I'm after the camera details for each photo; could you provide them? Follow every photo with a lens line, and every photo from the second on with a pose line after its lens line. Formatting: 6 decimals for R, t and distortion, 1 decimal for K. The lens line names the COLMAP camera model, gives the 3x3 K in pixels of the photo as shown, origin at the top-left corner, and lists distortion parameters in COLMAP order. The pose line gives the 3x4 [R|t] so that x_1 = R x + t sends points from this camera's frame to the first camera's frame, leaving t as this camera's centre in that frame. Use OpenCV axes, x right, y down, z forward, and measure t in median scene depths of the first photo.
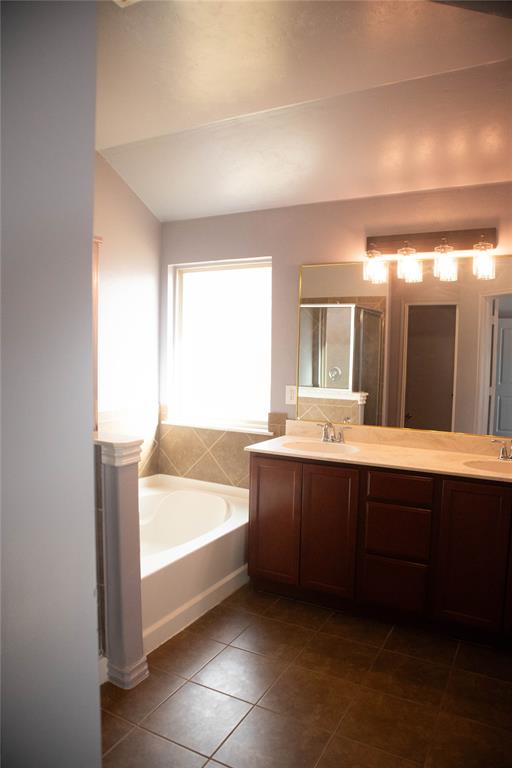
lens RADIAL K [[522.1, 0, 256.0], [0, 522.1, 384.0], [0, 0, 1]] dist [-0.082514, -0.000143]
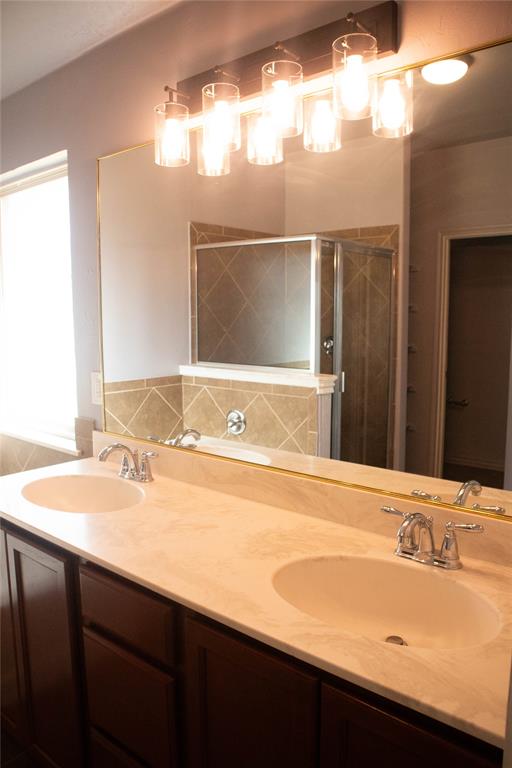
lens RADIAL K [[566.5, 0, 256.0], [0, 566.5, 384.0], [0, 0, 1]] dist [-0.110447, 0.096033]
pose [[0.974867, 0.001349, -0.222785, 0.276827], [0.011087, 0.998449, 0.054560, -0.011462], [0.222513, -0.055658, 0.973340, 0.316389]]
